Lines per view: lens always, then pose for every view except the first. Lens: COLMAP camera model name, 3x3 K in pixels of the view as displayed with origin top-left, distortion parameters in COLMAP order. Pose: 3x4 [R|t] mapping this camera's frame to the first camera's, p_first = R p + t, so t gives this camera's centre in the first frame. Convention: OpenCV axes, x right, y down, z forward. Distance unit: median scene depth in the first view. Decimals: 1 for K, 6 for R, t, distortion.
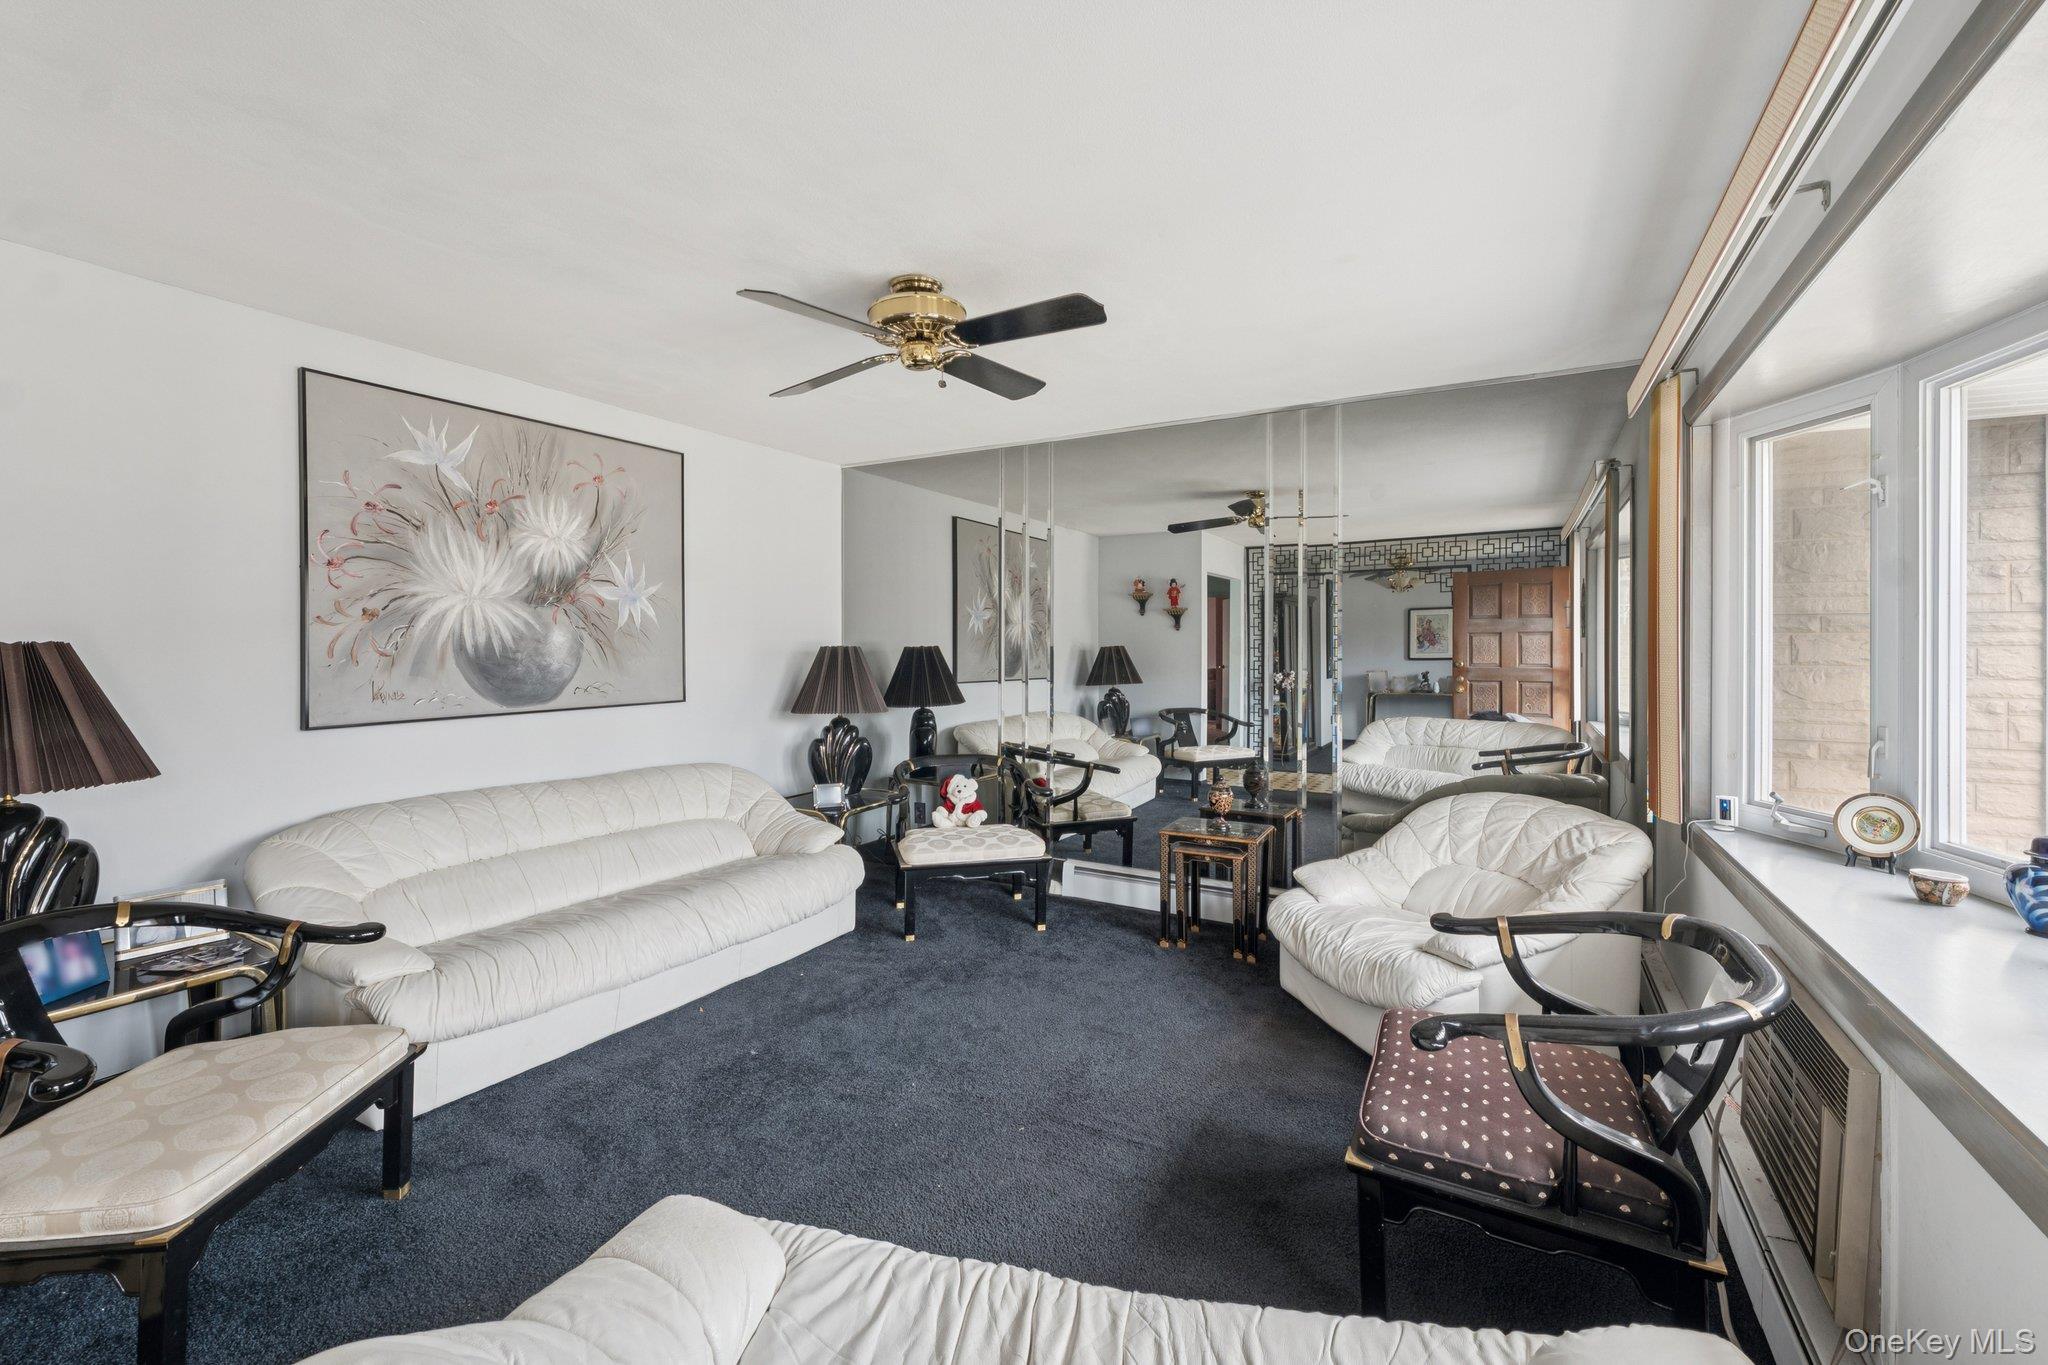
lens RADIAL K [[836.9, 0, 1028.2], [0, 836.9, 669.7], [0, 0, 1]] dist [0.000485, 0.000114]
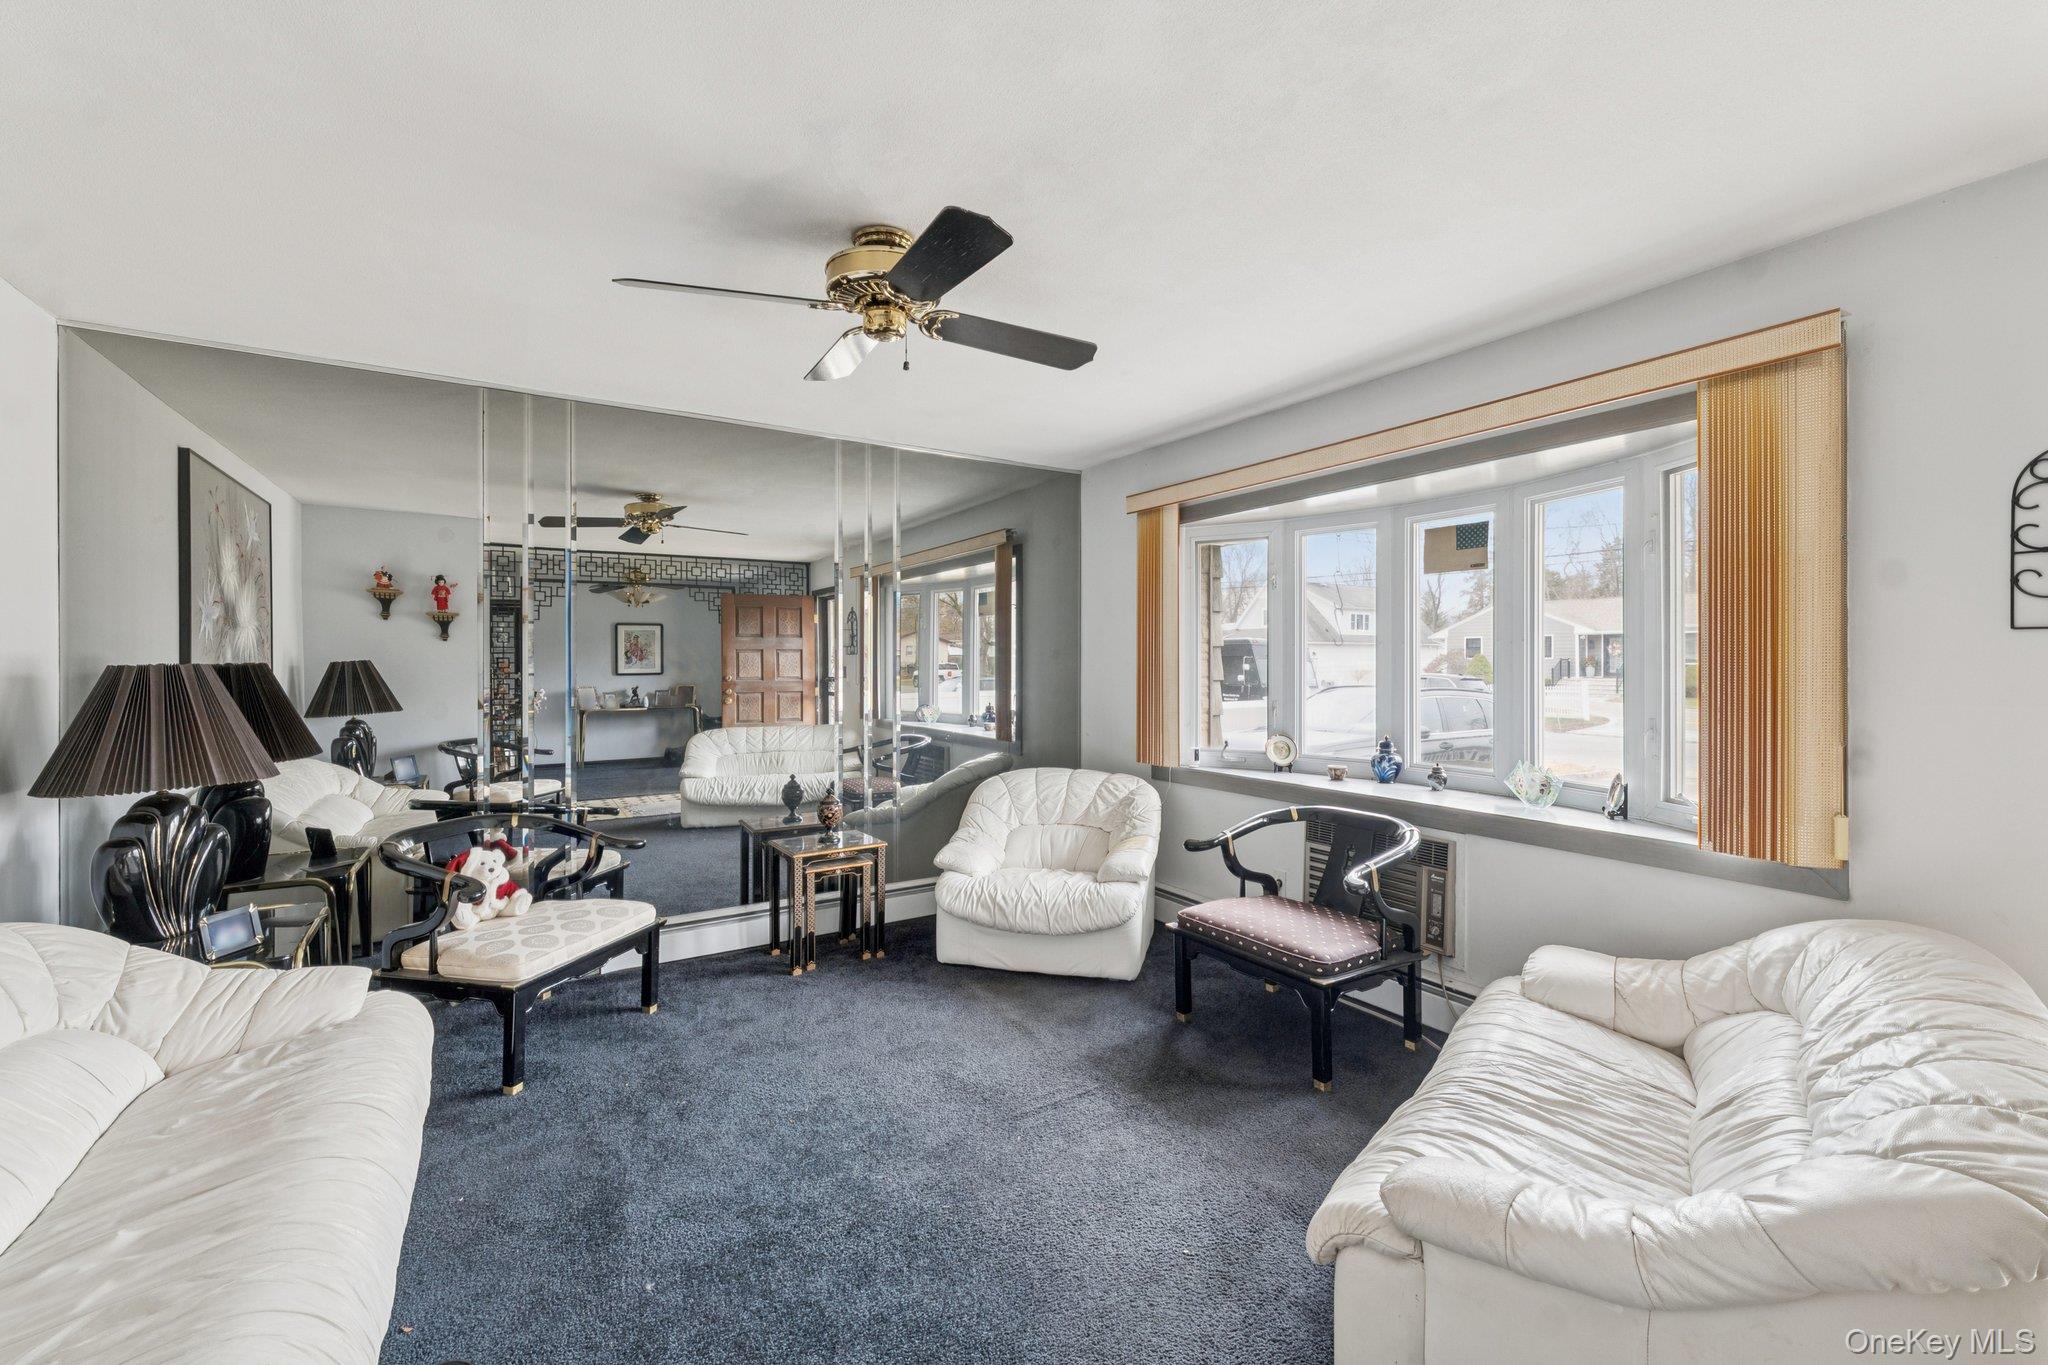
lens RADIAL K [[836.9, 0, 1028.2], [0, 836.9, 669.7], [0, 0, 1]] dist [0.000485, 0.000114]
pose [[0.470556, -0.007507, 0.882338, -0.358110], [0.022811, 0.999733, -0.003659, -0.006131], [-0.882075, 0.021849, 0.470601, 0.199107]]
